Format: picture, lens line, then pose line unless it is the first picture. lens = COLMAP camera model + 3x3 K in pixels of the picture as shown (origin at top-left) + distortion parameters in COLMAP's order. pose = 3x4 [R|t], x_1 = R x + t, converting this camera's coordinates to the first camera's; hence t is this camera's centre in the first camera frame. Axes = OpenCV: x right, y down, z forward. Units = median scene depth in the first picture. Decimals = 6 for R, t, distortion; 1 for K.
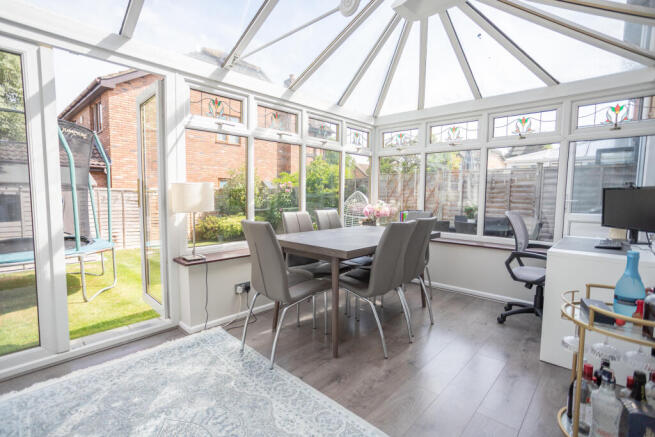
lens RADIAL K [[318.7, 0, 323.1], [0, 318.7, 219.2], [0, 0, 1]] dist [0.004472, 0.001029]
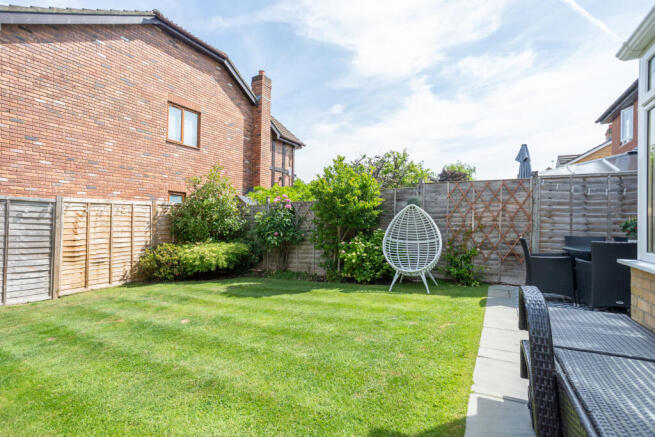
lens RADIAL K [[318.7, 0, 330.0], [0, 318.7, 221.3], [0, 0, 1]] dist [0.004472, 0.001029]
pose [[0.964853, 0.003226, 0.262769, -0.201712], [0.019213, 0.996383, -0.082780, 0.005312], [-0.262085, 0.084919, 0.961301, 0.274124]]
